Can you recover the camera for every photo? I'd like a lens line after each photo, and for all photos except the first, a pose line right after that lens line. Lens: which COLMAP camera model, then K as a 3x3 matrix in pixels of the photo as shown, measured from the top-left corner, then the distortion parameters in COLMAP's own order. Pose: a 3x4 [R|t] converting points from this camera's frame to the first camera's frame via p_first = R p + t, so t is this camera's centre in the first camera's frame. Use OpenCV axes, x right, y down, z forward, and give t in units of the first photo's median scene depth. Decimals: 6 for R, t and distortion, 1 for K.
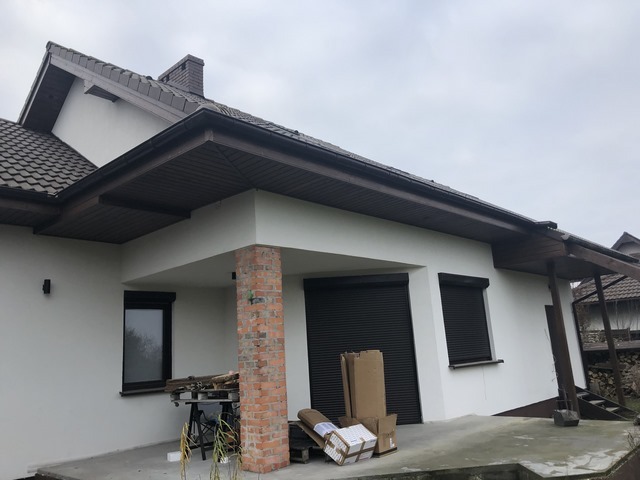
lens RADIAL K [[510.9, 0, 331.0], [0, 510.9, 233.0], [0, 0, 1]] dist [0.046033, -0.061483]
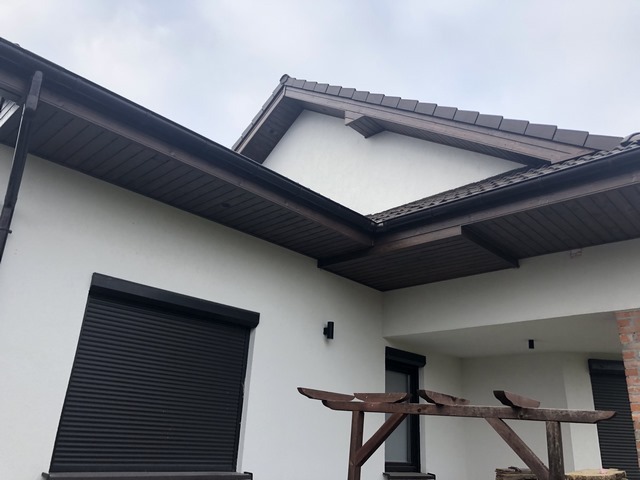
lens RADIAL K [[513.3, 0, 321.9], [0, 513.3, 232.0], [0, 0, 1]] dist [0.009190, -0.002338]
pose [[0.991690, 0.101521, -0.079027, -0.455630], [-0.112572, 0.982105, -0.150989, 0.065563], [0.062284, 0.158630, 0.985372, 0.128767]]
